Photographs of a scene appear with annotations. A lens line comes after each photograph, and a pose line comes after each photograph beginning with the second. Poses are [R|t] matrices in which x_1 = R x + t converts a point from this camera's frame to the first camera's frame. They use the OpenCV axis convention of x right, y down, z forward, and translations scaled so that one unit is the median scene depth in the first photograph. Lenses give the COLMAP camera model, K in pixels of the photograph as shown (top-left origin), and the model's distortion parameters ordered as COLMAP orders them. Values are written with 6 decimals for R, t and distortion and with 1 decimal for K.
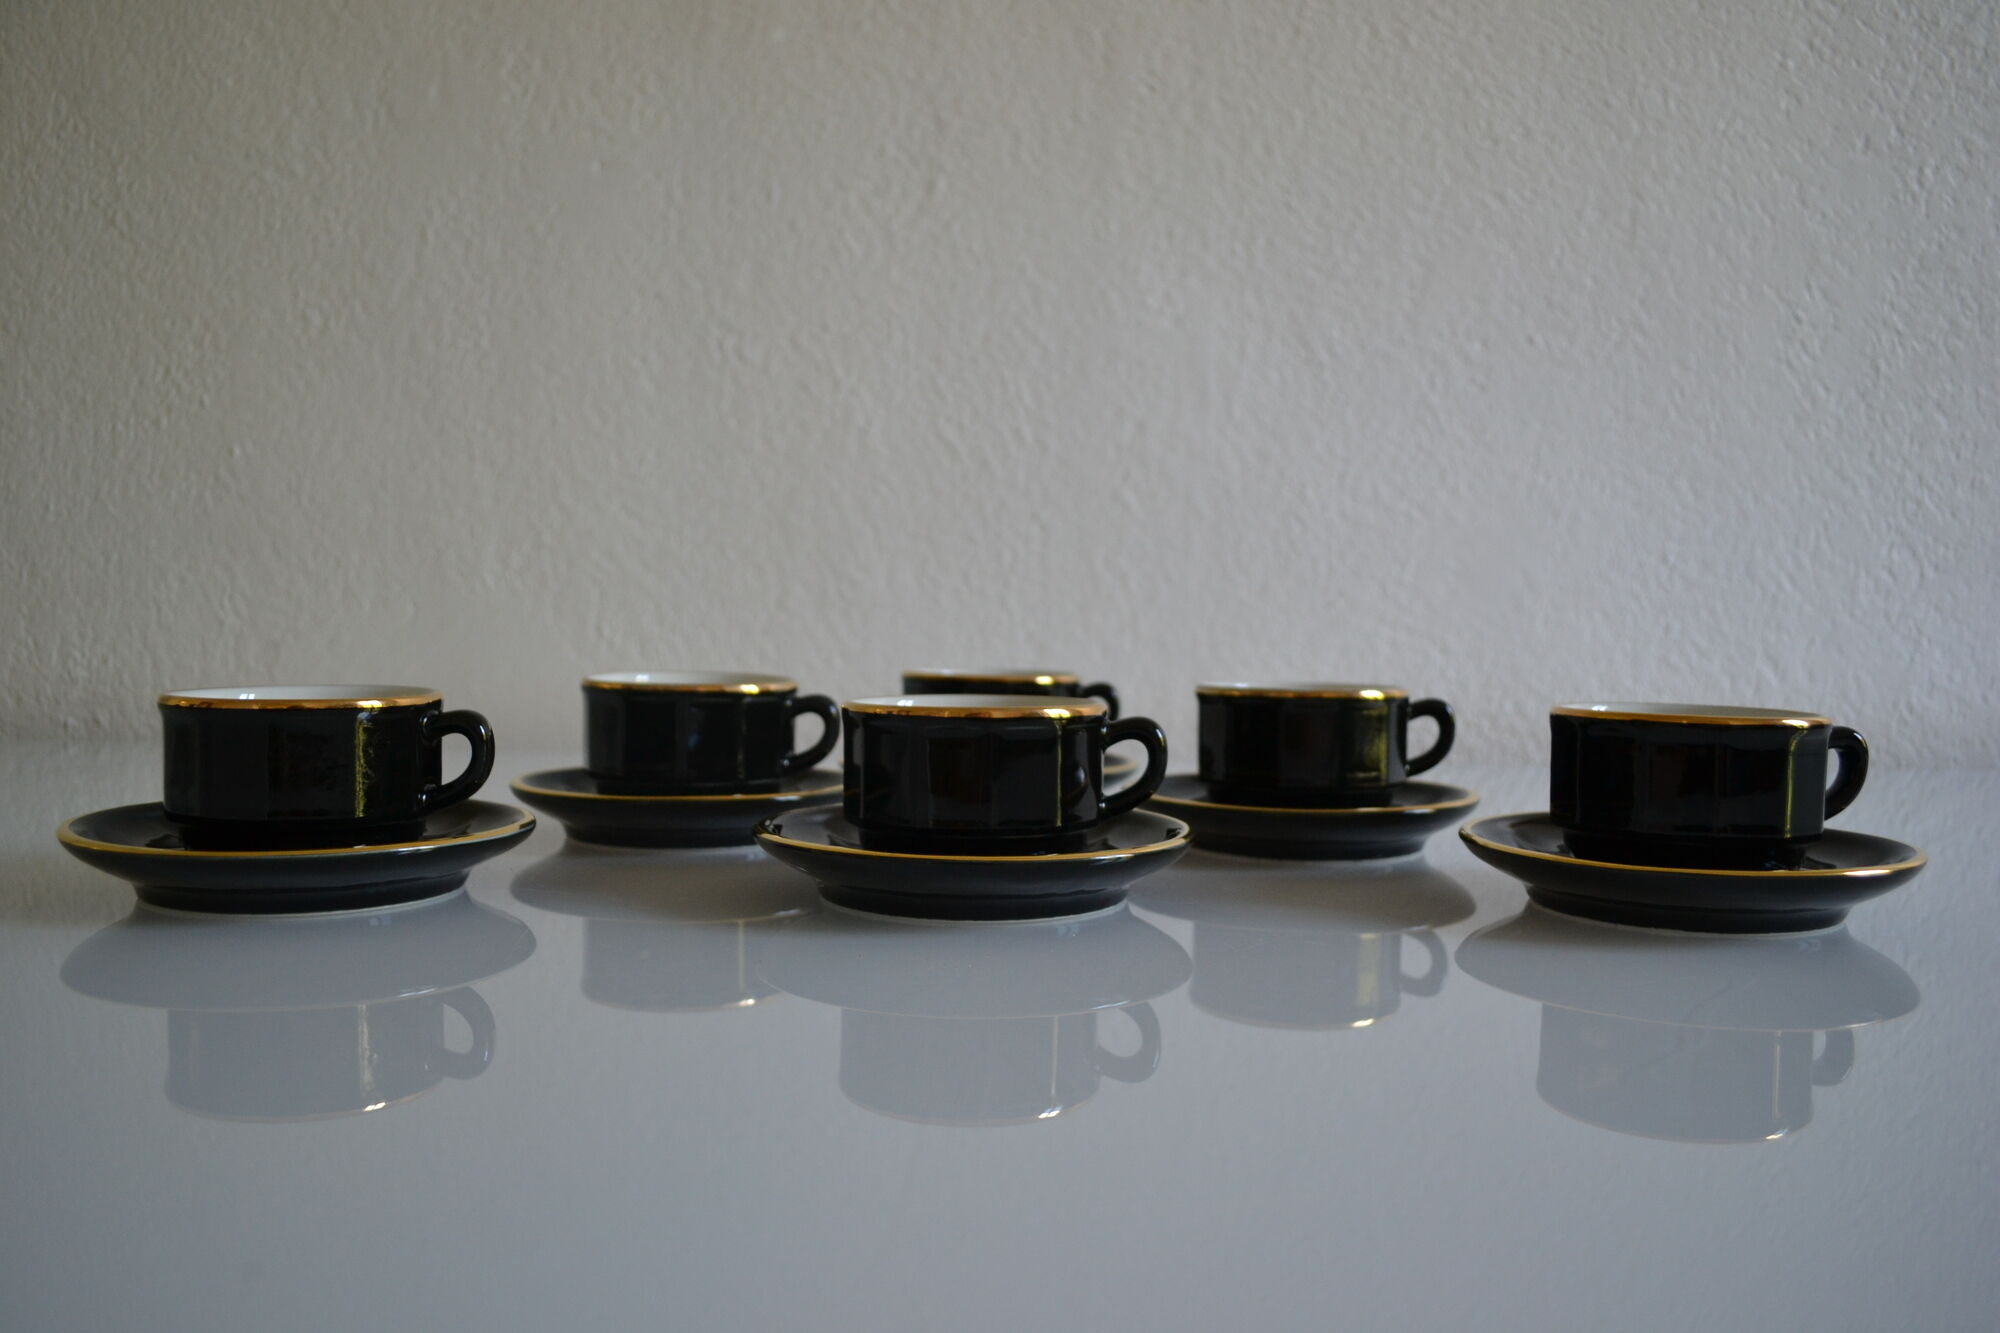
lens RADIAL K [[1601.3, 0, 1003.4], [0, 1601.3, 680.3], [0, 0, 1]] dist [-0.085368, 0.012303]
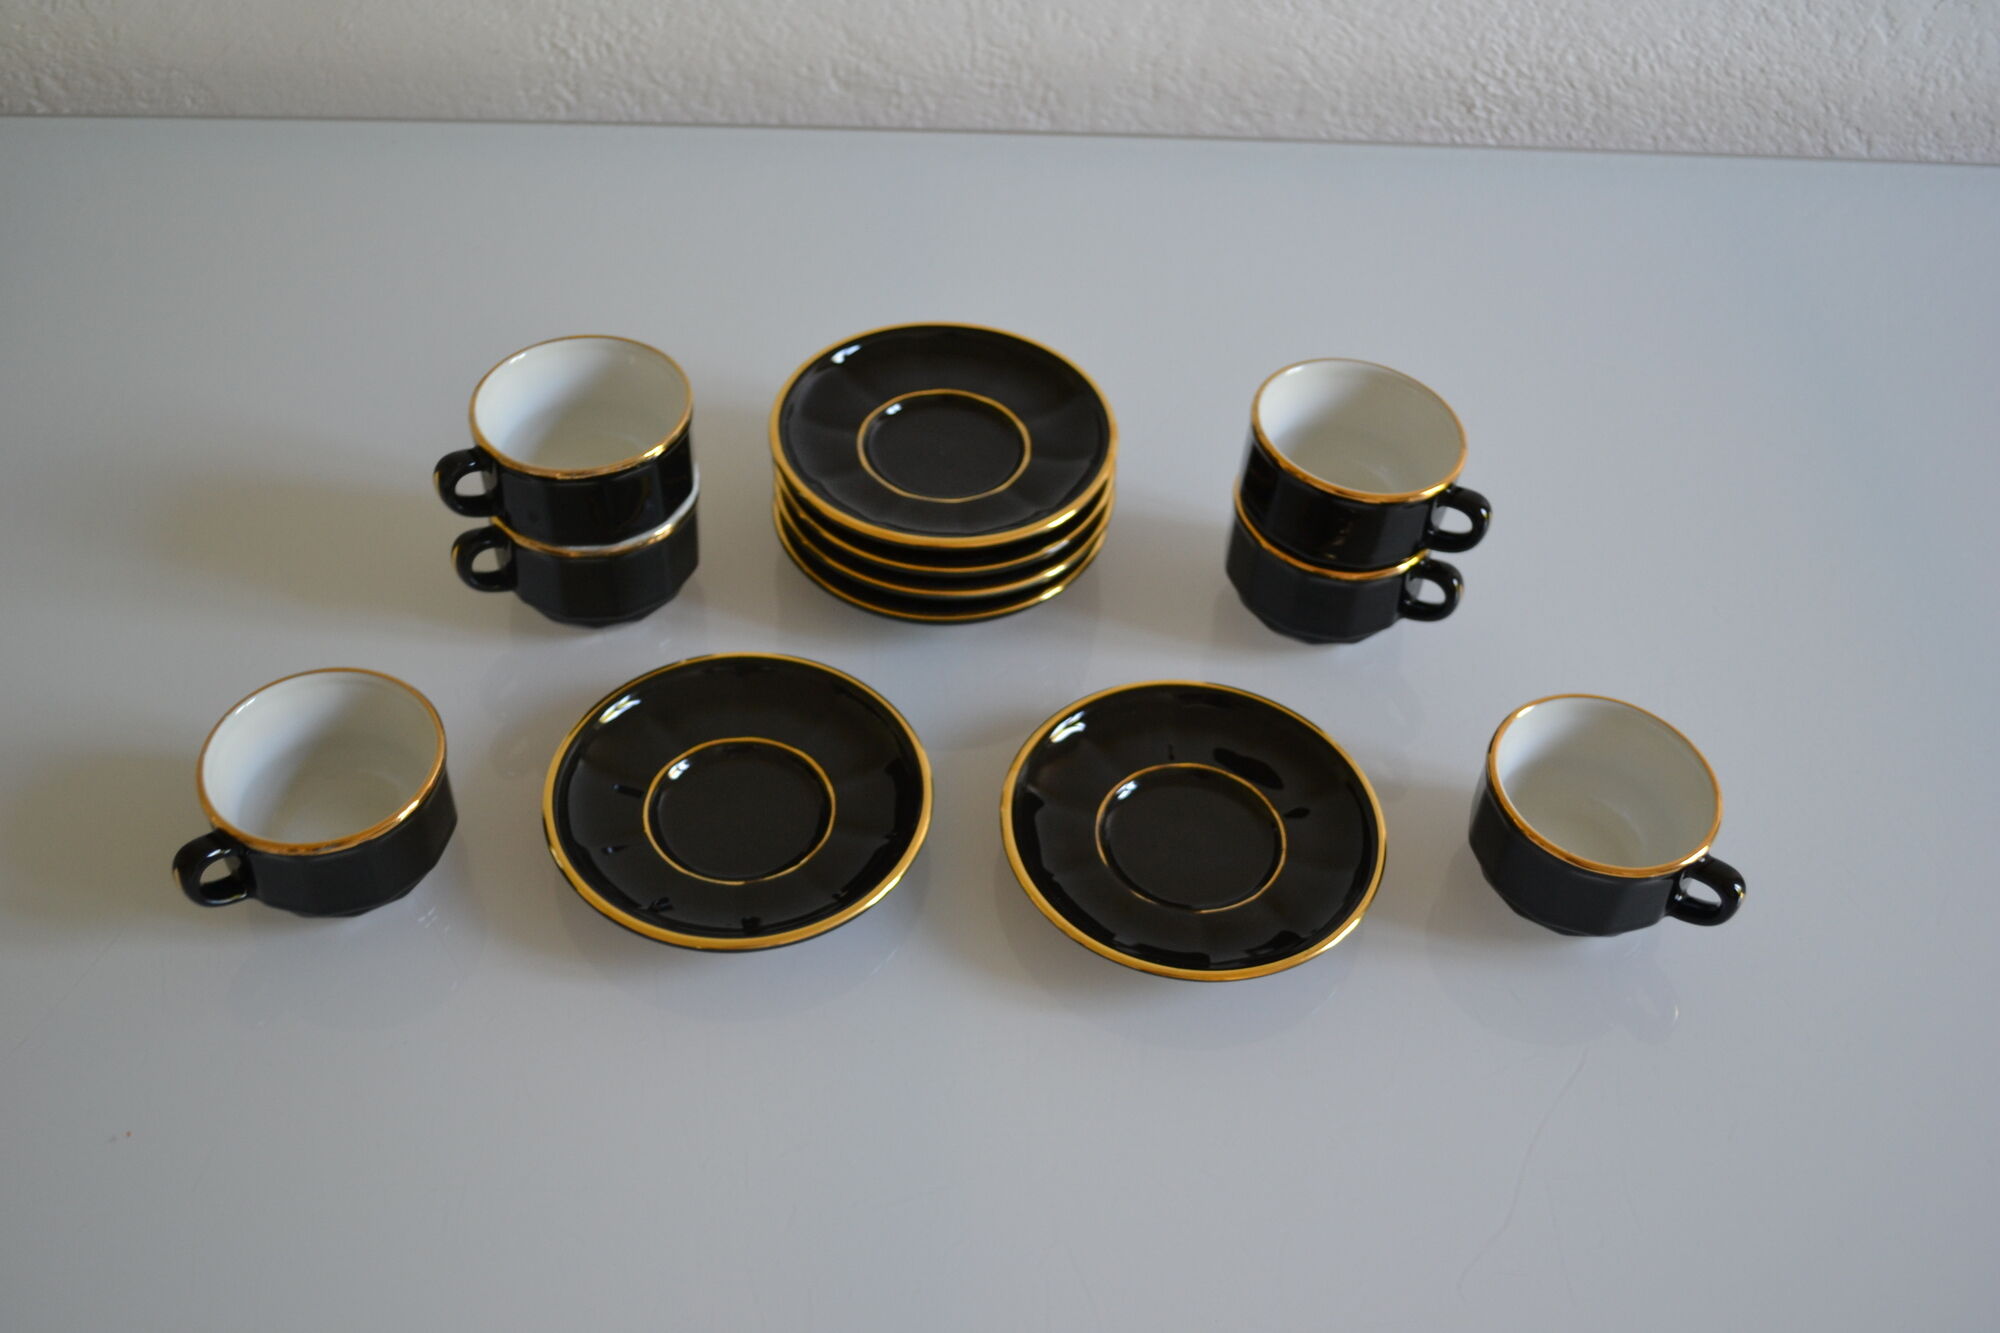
lens RADIAL K [[2008.7, 0, 1003.3], [0, 2008.7, 663.5], [0, 0, 1]] dist [-0.061081, 0.000000]
pose [[0.998125, -0.006874, 0.060826, -0.057095], [-0.037620, 0.714975, 0.698137, -0.490468], [-0.048288, -0.699116, 0.713376, 0.016234]]
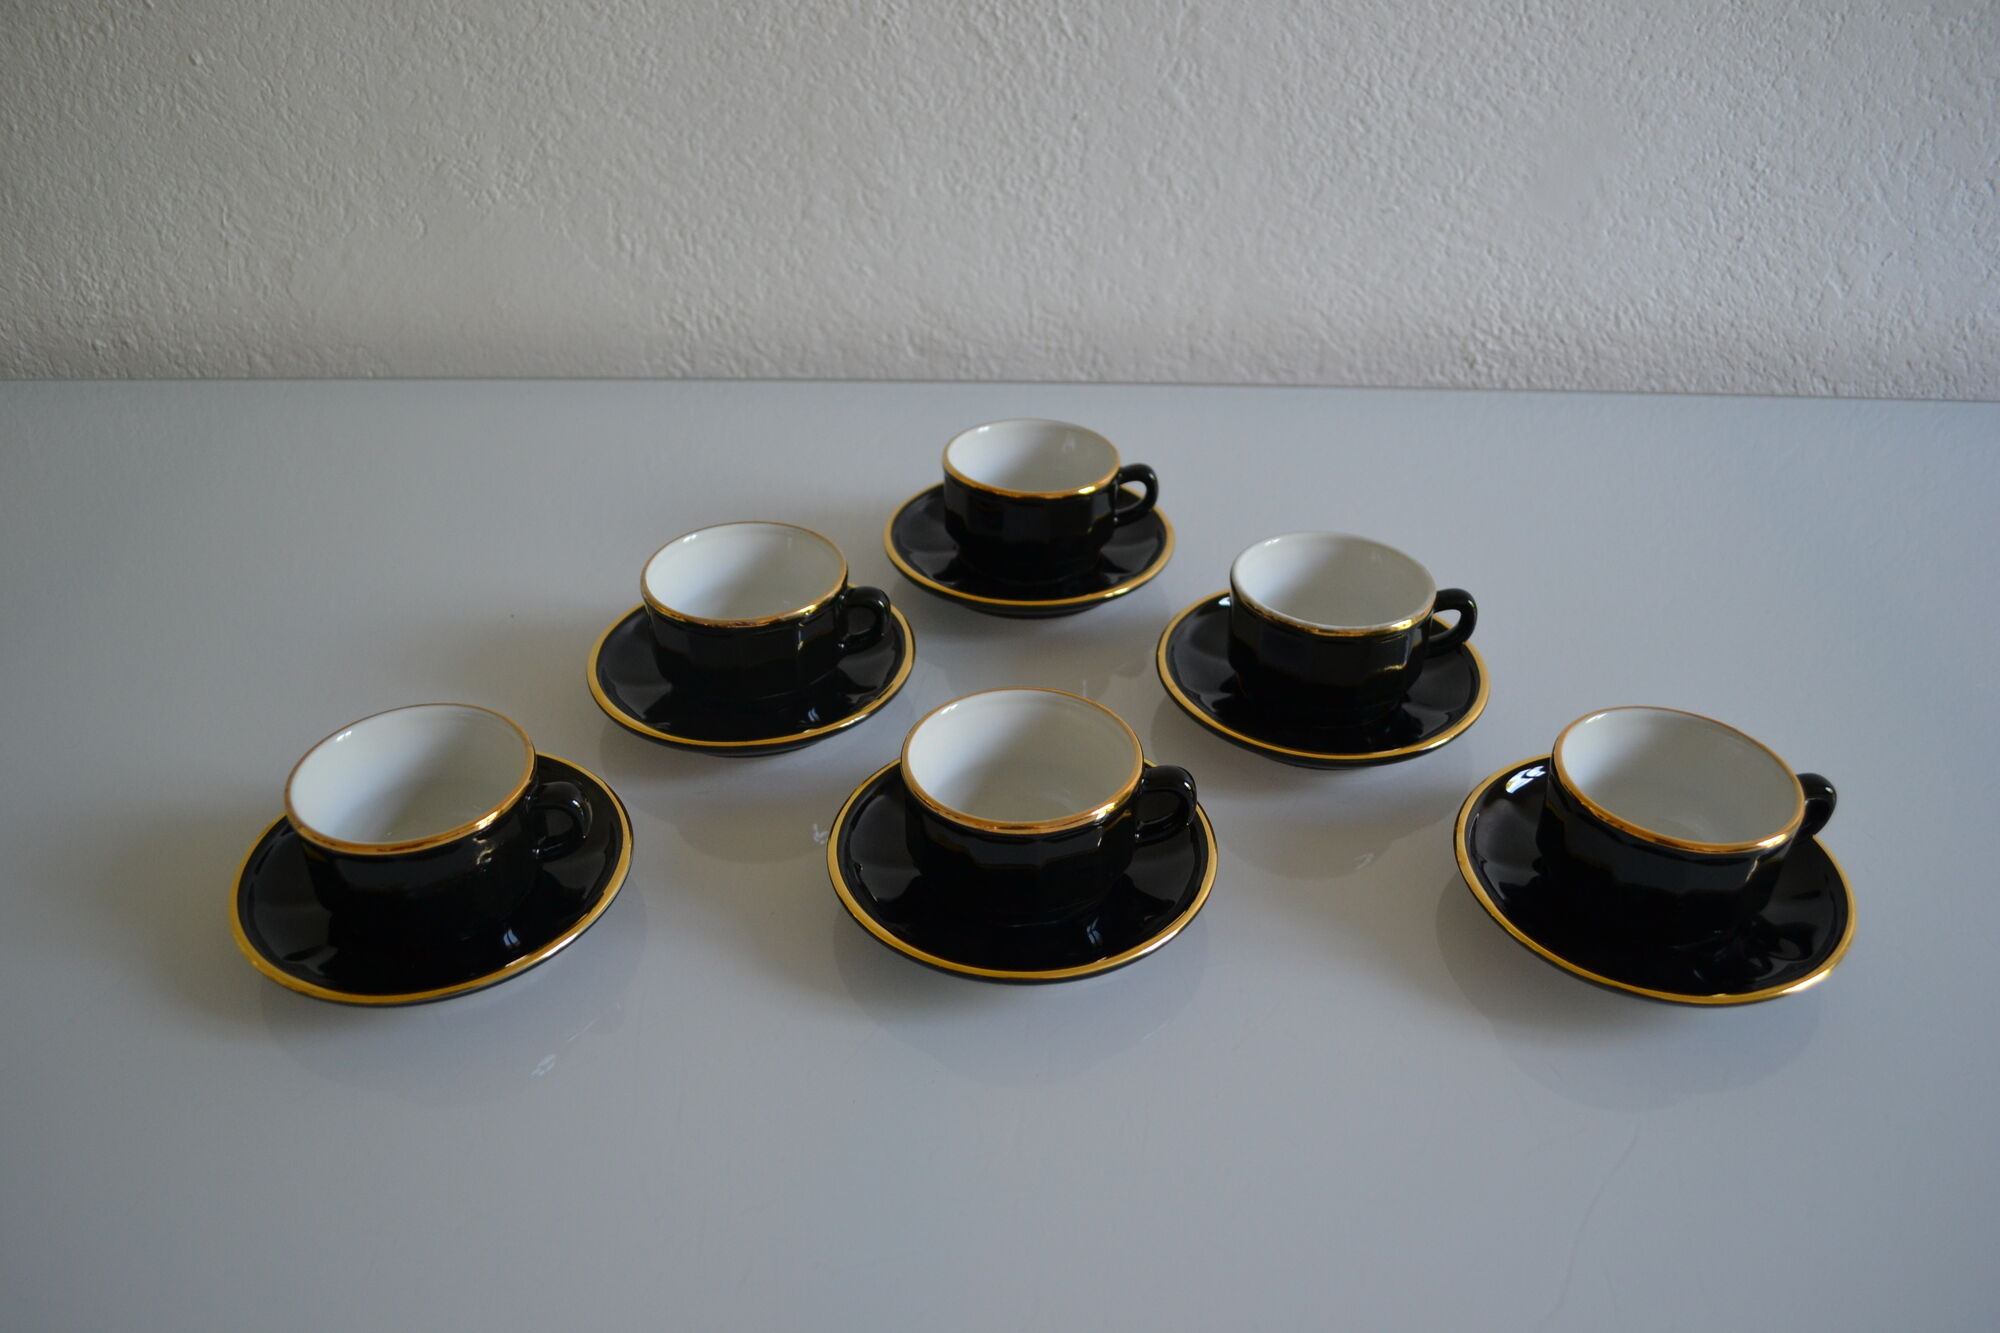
lens RADIAL K [[1601.3, 0, 1000.1], [0, 1601.3, 672.9], [0, 0, 1]] dist [-0.085368, 0.012303]
pose [[0.999807, -0.001566, -0.019561, -0.006046], [0.011487, 0.854883, 0.518693, -0.302561], [0.015910, -0.518818, 0.854737, 0.053911]]
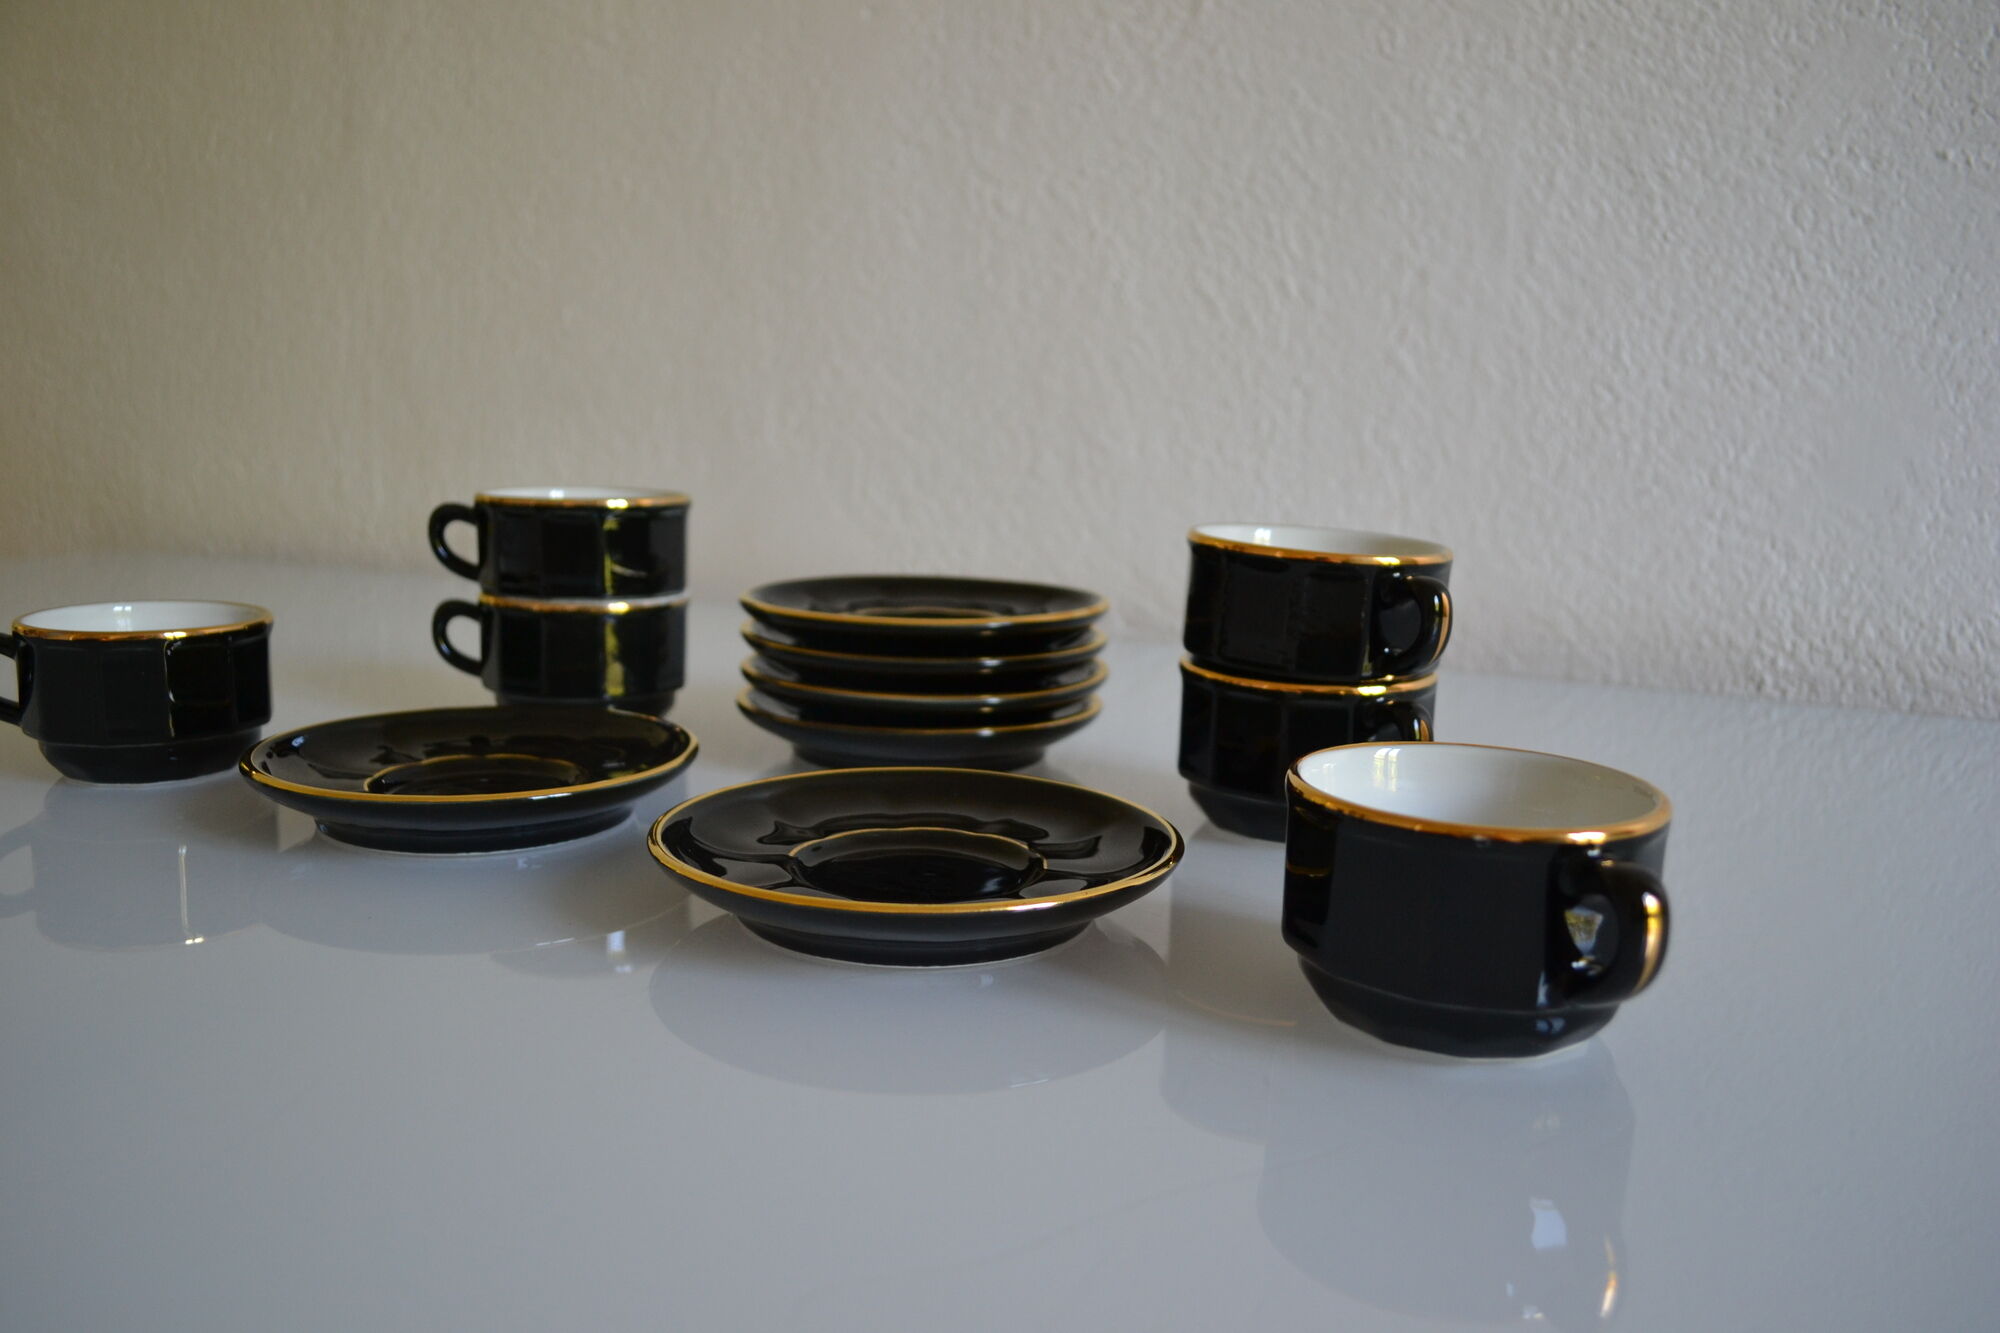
lens RADIAL K [[1601.3, 0, 994.2], [0, 1601.3, 662.3], [0, 0, 1]] dist [-0.085368, 0.012303]
pose [[0.909692, 0.077251, -0.408034, 0.239613], [-0.026742, 0.991404, 0.128077, -0.056002], [0.414421, -0.105599, 0.903938, 0.114563]]
